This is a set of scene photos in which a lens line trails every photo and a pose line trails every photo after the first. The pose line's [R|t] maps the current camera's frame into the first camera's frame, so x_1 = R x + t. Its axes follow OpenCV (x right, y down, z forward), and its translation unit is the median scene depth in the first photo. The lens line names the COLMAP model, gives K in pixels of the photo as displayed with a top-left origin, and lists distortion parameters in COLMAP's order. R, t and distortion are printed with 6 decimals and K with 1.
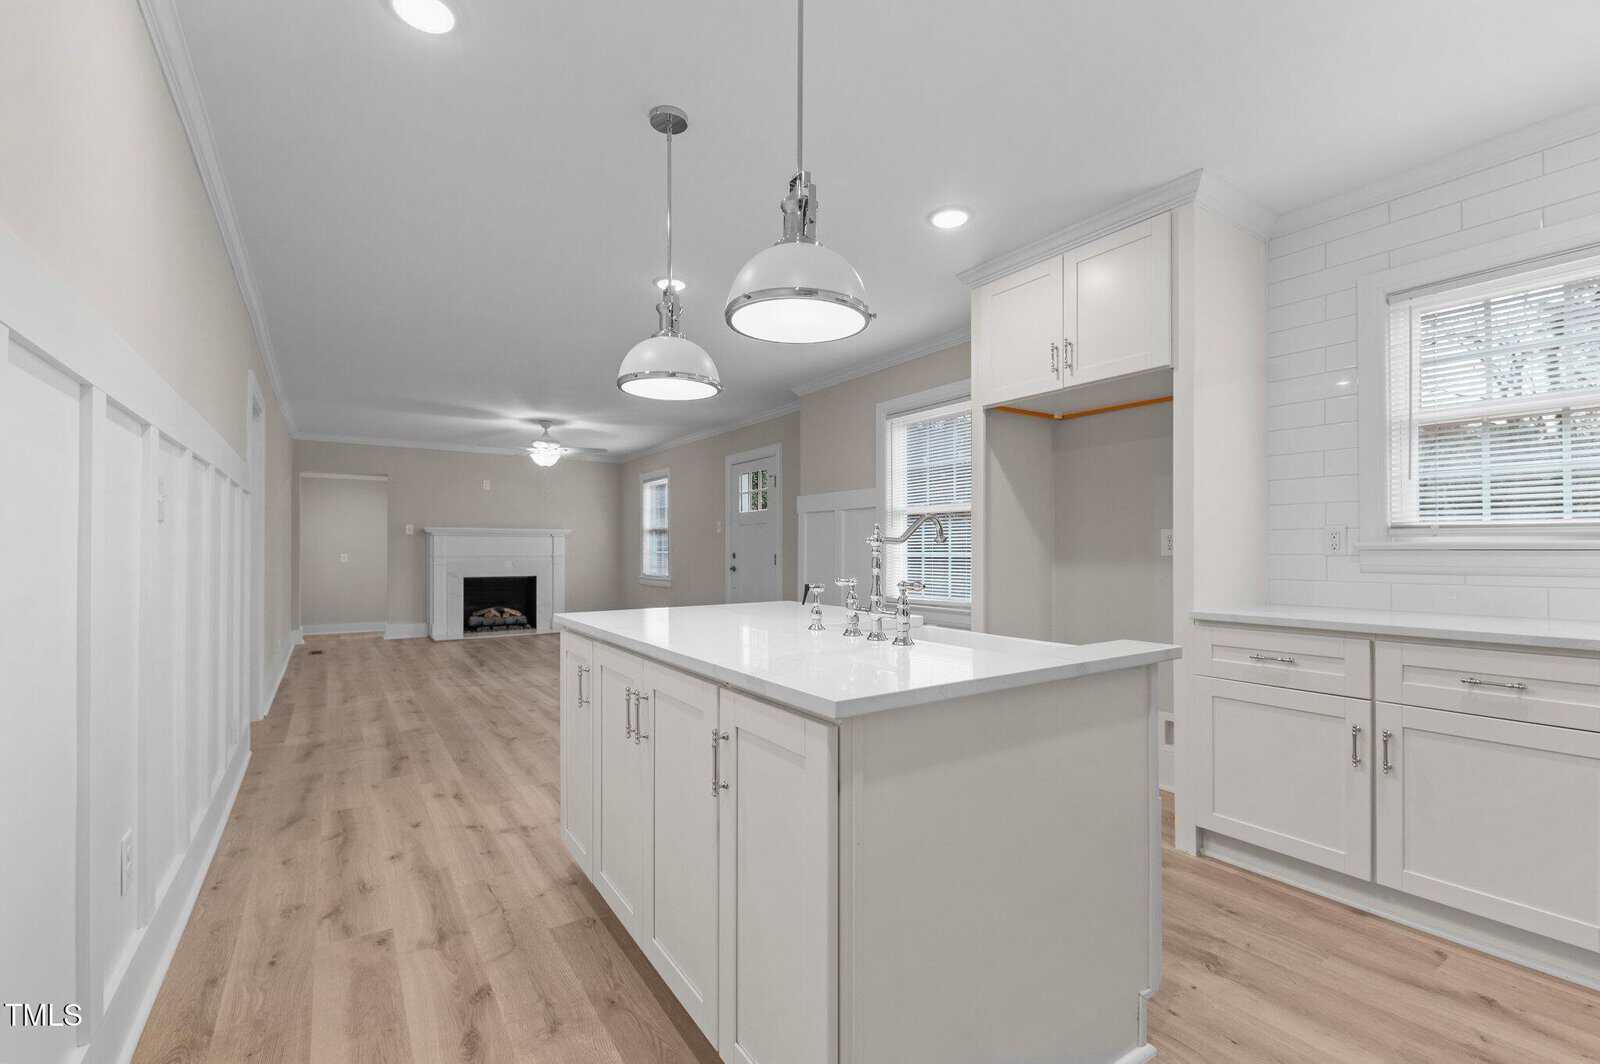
lens RADIAL K [[690.3, 0, 796.0], [0, 690.3, 543.5], [0, 0, 1]] dist [0.004484, -0.000564]
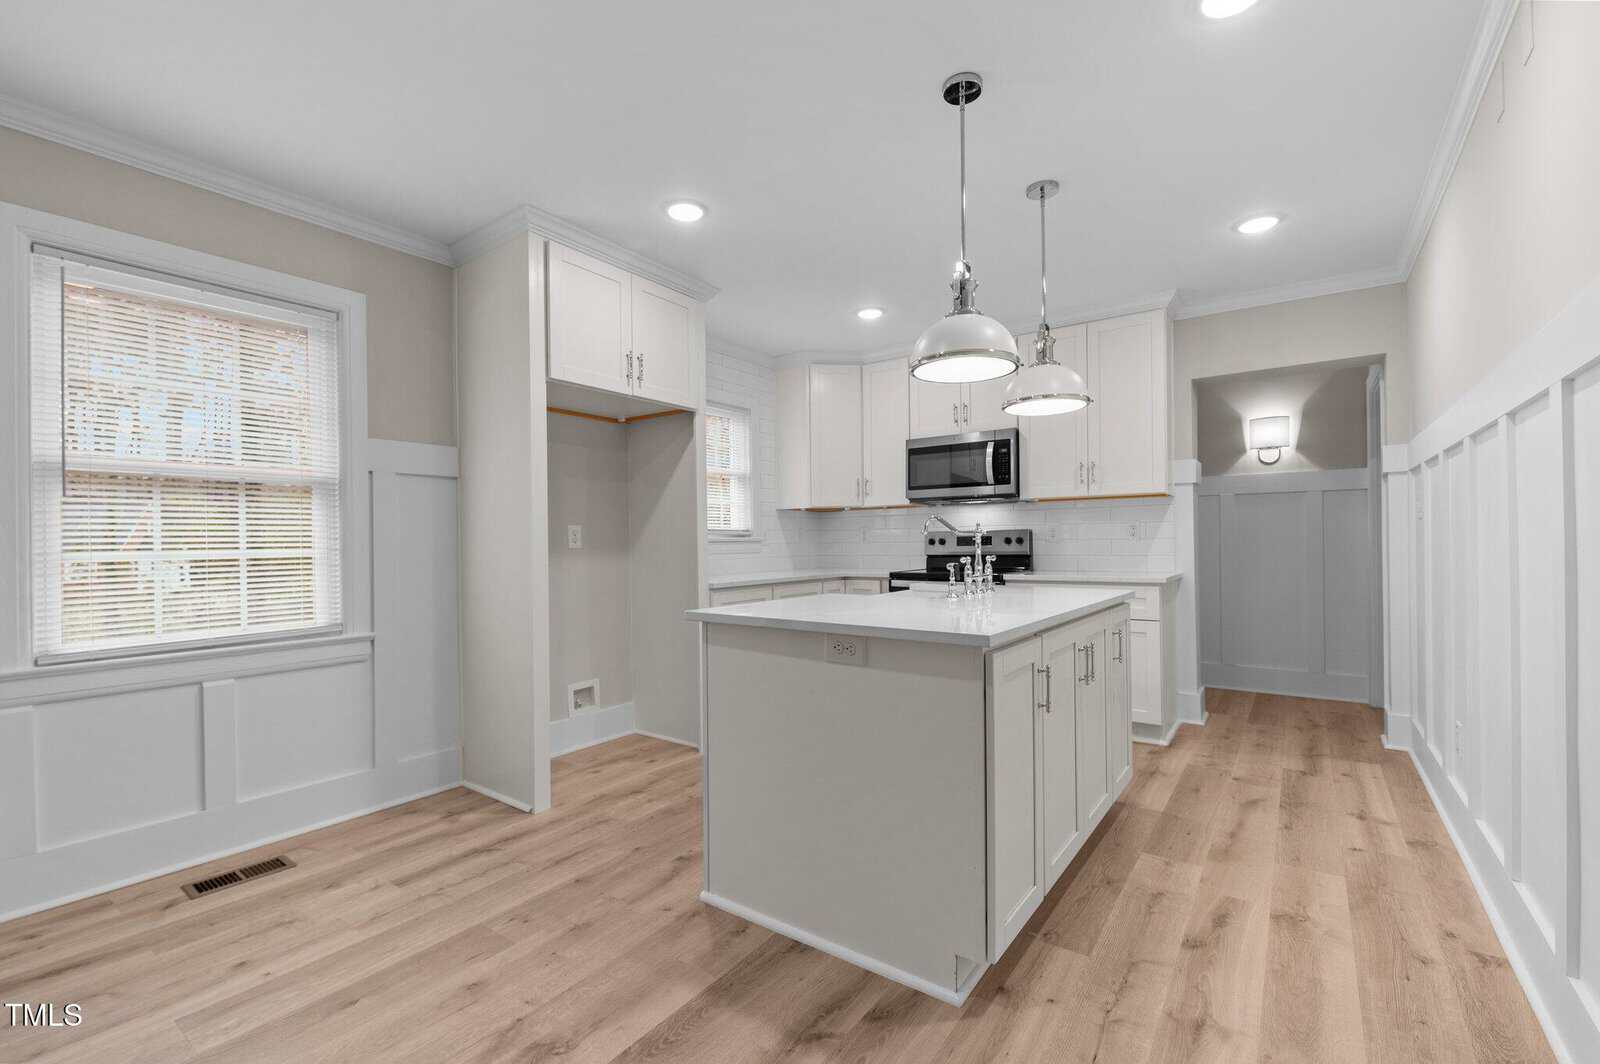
lens RADIAL K [[690.3, 0, 796.4], [0, 690.3, 537.4], [0, 0, 1]] dist [0.004484, -0.000564]
pose [[-0.345672, 0.010127, 0.938301, -1.102184], [0.000638, 0.999944, -0.010557, 0.018902], [-0.938355, -0.003050, -0.345659, 1.708108]]
